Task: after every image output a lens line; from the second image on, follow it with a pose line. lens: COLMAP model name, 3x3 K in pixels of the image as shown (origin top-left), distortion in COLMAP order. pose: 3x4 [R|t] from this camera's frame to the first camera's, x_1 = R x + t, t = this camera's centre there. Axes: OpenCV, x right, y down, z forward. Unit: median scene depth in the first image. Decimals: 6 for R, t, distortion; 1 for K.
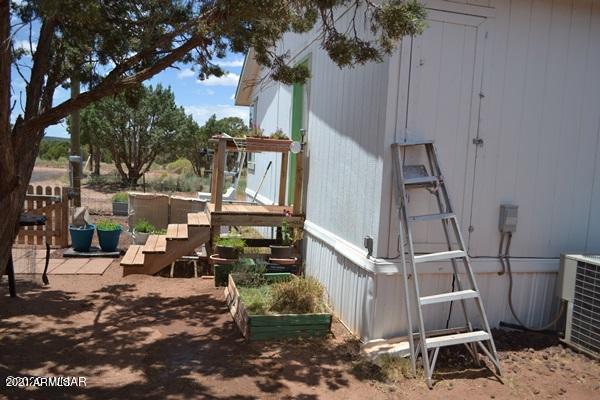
lens RADIAL K [[477.6, 0, 297.4], [0, 477.6, 203.3], [0, 0, 1]] dist [-0.023953, 0.028549]
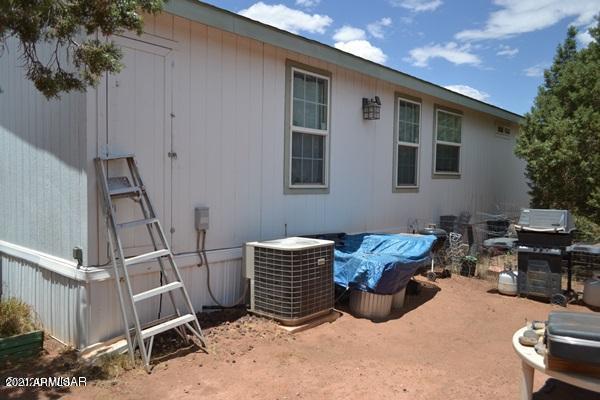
lens RADIAL K [[477.6, 0, 298.1], [0, 477.6, 202.5], [0, 0, 1]] dist [-0.023953, 0.028549]
pose [[0.817939, -0.067224, 0.571363, -0.045411], [0.075671, 0.997092, 0.008985, -0.000870], [-0.570306, 0.035886, 0.820648, -0.133711]]
